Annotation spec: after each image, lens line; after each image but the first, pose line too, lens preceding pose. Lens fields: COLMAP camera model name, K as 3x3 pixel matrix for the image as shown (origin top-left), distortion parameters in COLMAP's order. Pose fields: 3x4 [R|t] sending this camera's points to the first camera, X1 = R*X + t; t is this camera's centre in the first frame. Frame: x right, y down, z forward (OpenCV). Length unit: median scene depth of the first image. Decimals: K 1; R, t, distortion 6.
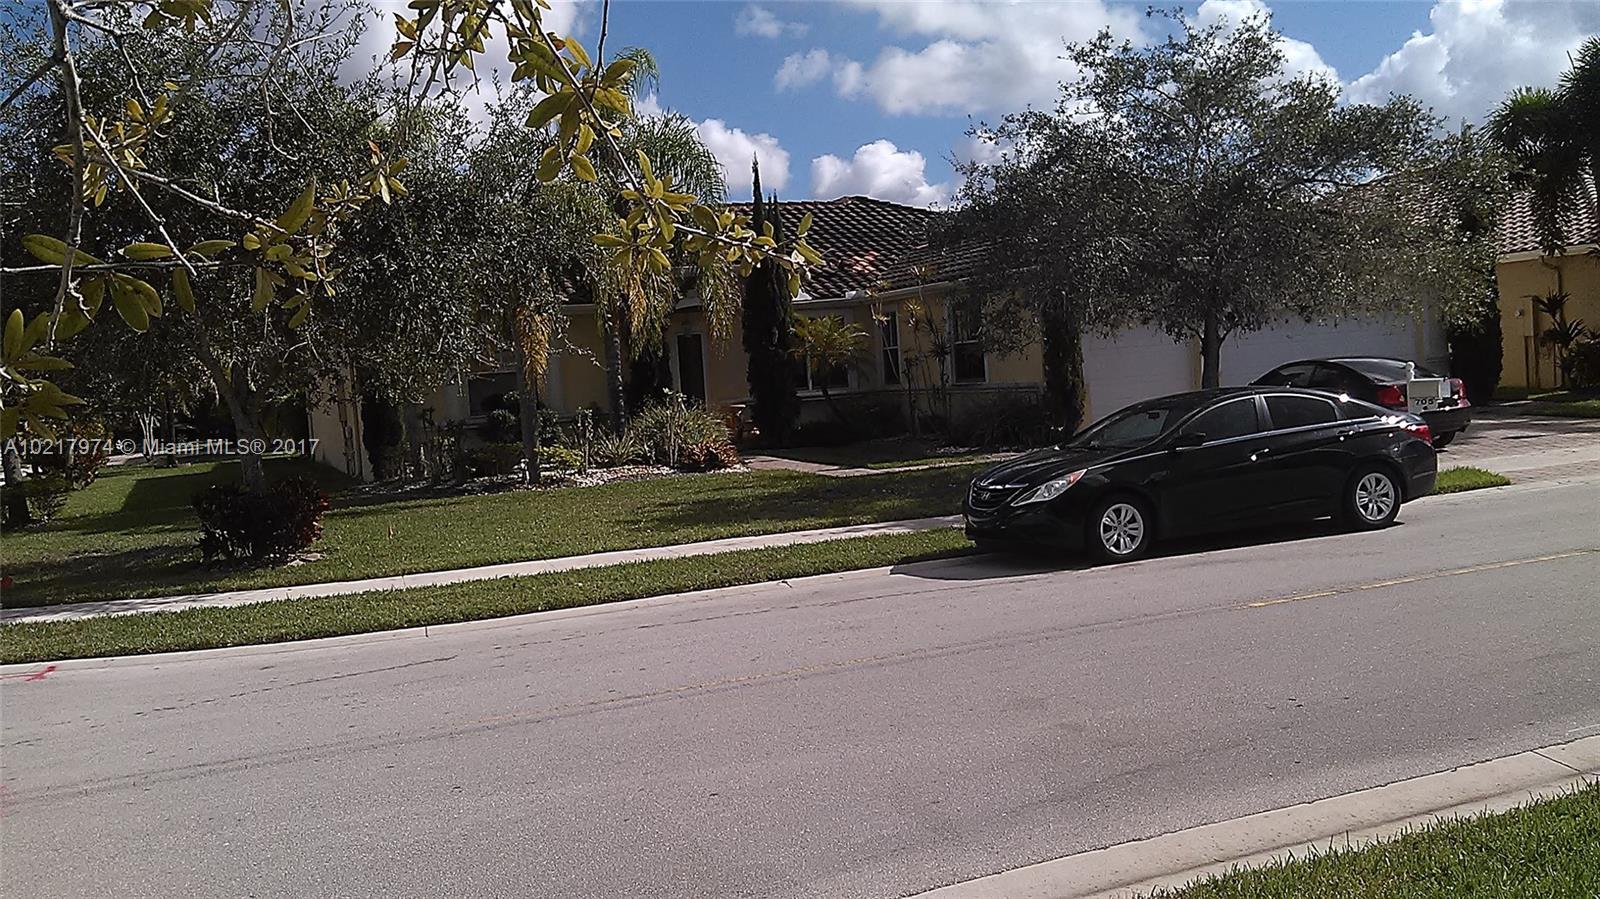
lens RADIAL K [[1608.4, 0, 800.0], [0, 1608.4, 449.5], [0, 0, 1]] dist [0.188258, -0.400710]
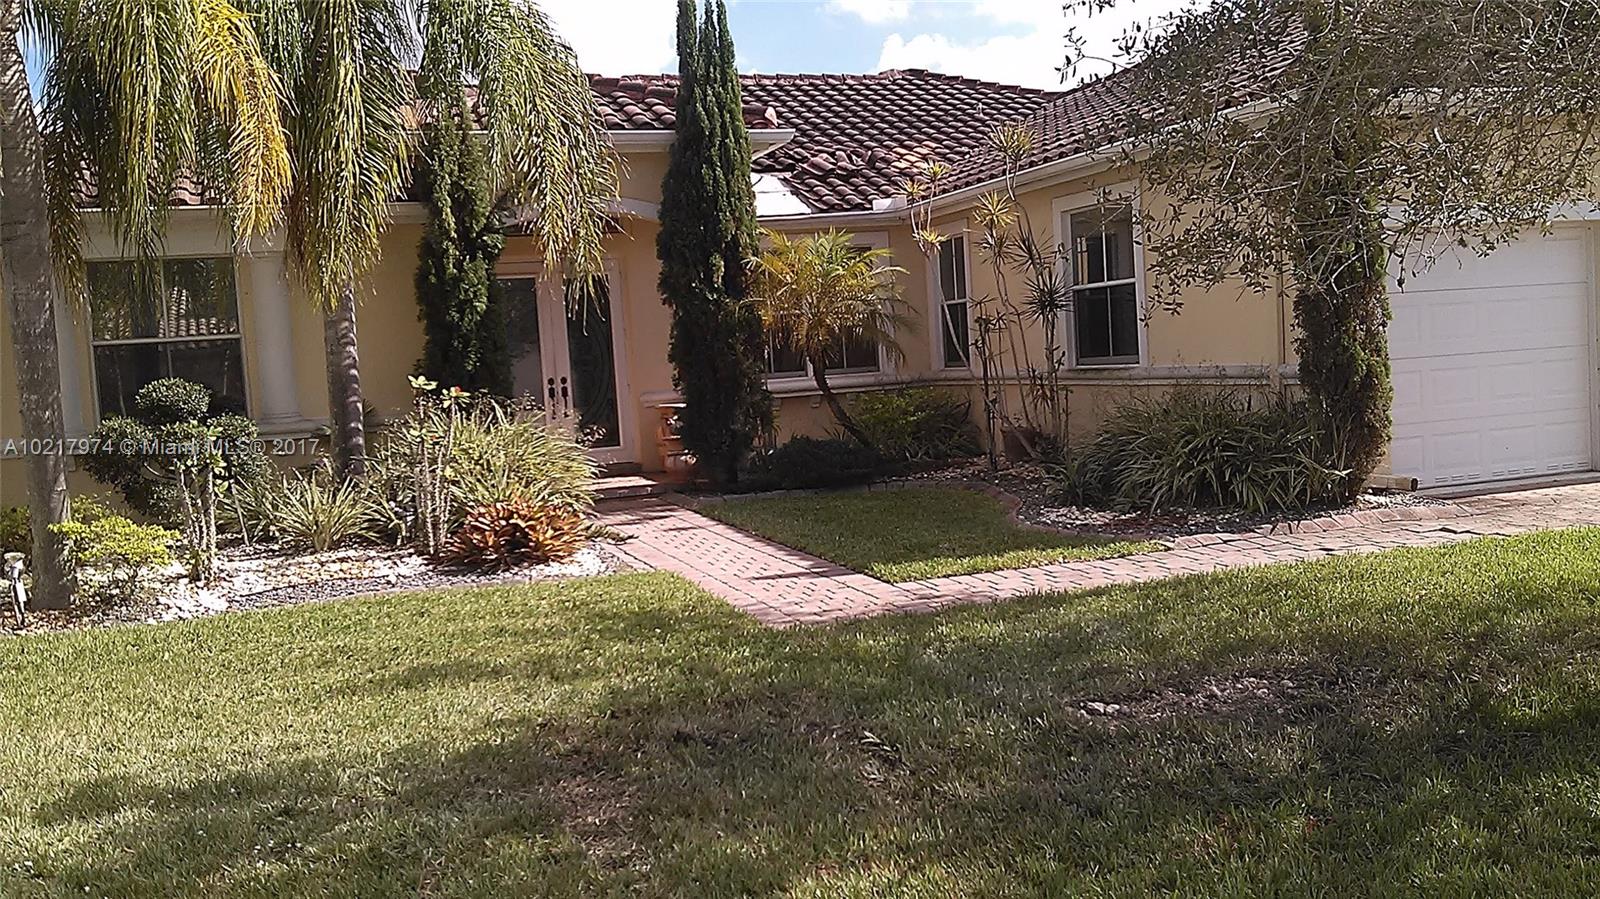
lens RADIAL K [[1608.4, 0, 800.0], [0, 1608.4, 449.5], [0, 0, 1]] dist [0.188258, -0.400710]
pose [[0.998462, 0.006455, -0.055069, 0.035524], [-0.005661, 0.999878, 0.014562, -0.020387], [0.055157, -0.014228, 0.998376, 0.455619]]
